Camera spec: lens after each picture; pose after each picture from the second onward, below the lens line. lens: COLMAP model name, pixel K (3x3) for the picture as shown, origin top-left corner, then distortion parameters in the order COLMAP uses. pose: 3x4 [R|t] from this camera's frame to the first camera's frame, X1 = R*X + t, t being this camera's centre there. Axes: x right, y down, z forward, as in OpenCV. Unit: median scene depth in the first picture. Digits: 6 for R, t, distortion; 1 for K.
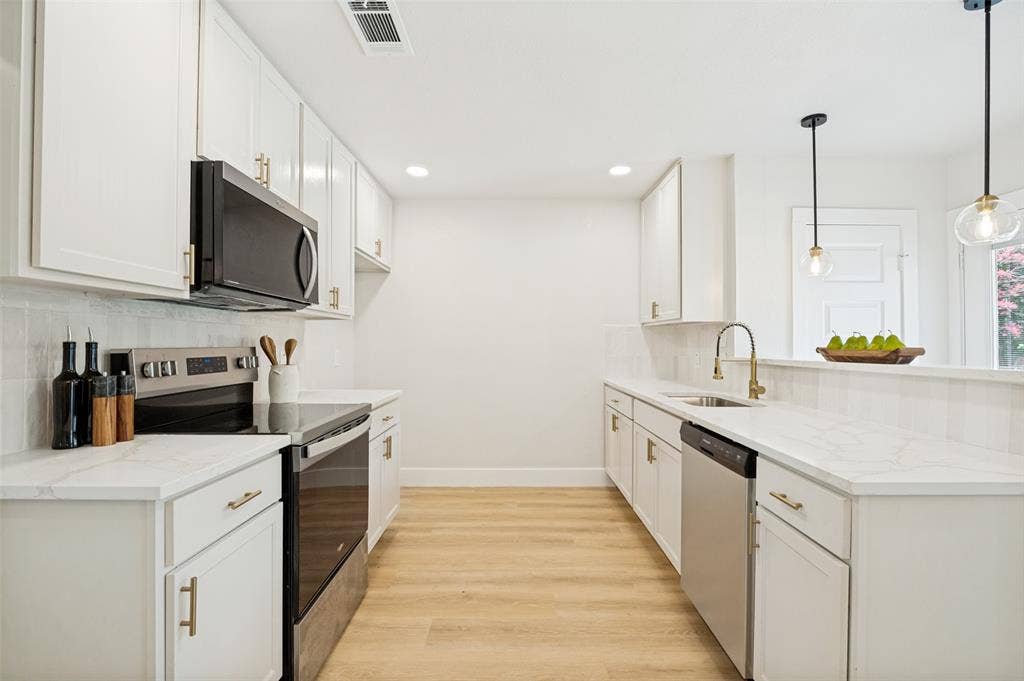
lens RADIAL K [[469.8, 0, 515.3], [0, 469.8, 339.1], [0, 0, 1]] dist [-0.001816, -0.008328]
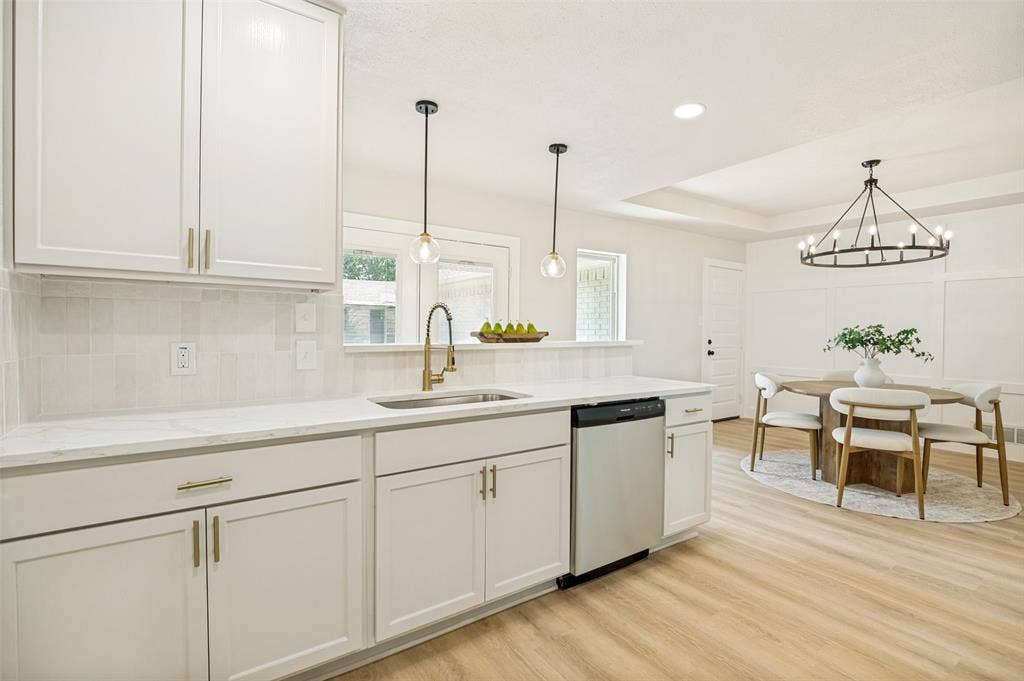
lens RADIAL K [[469.8, 0, 515.3], [0, 469.8, 339.1], [0, 0, 1]] dist [-0.001816, -0.008328]
pose [[-0.566790, -0.022924, 0.823543, -0.369879], [-0.018231, 0.999717, 0.015281, 0.017550], [-0.823661, -0.006353, -0.567048, 1.653158]]
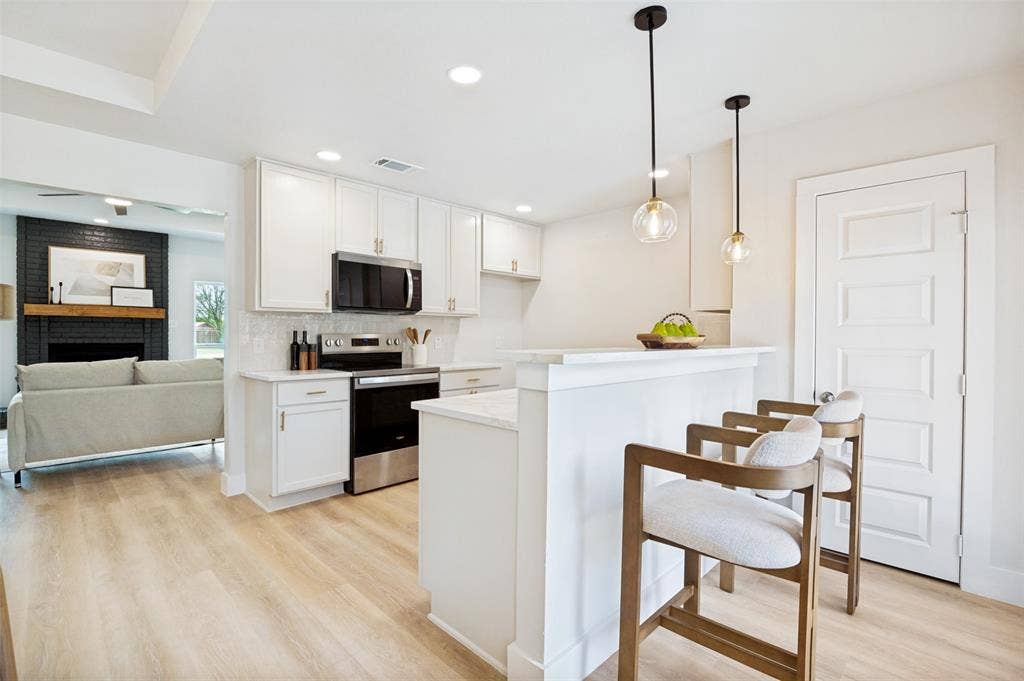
lens RADIAL K [[469.8, 0, 515.3], [0, 469.8, 339.1], [0, 0, 1]] dist [-0.001816, -0.008328]
pose [[0.713829, 0.007585, -0.700279, 1.164579], [0.004576, 0.999869, 0.015495, 0.010583], [0.700305, -0.014265, 0.713701, -0.033078]]
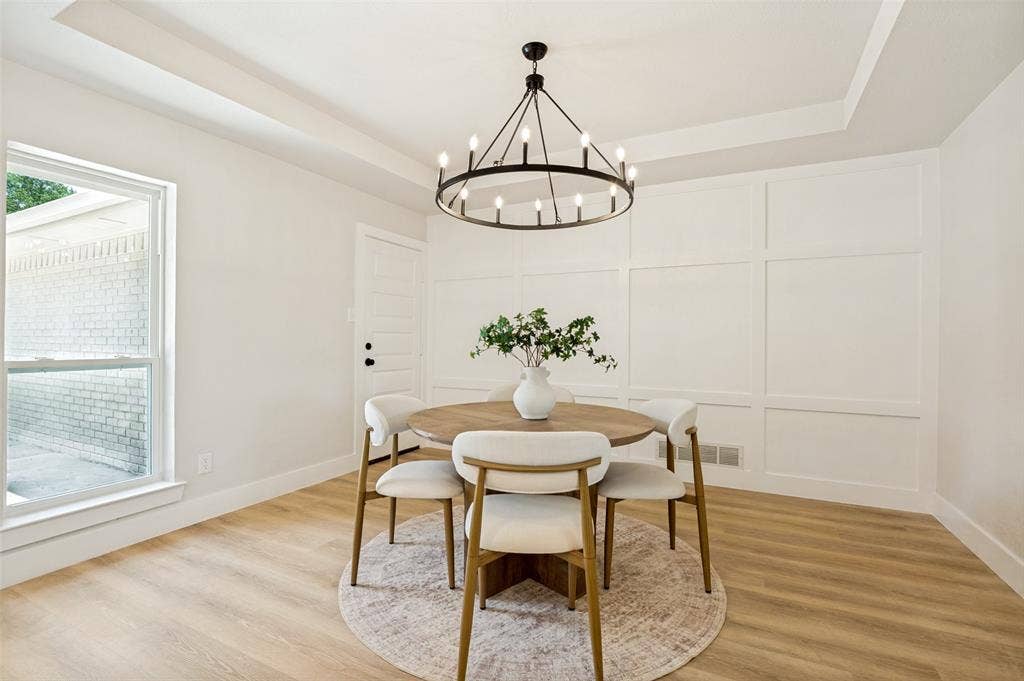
lens RADIAL K [[469.8, 0, 515.3], [0, 469.8, 339.1], [0, 0, 1]] dist [-0.001816, -0.008328]
pose [[-0.894142, -0.007718, 0.447716, -0.116802], [-0.014479, 0.999827, -0.011680, 0.041617], [-0.447549, -0.016926, -0.894099, 0.531721]]
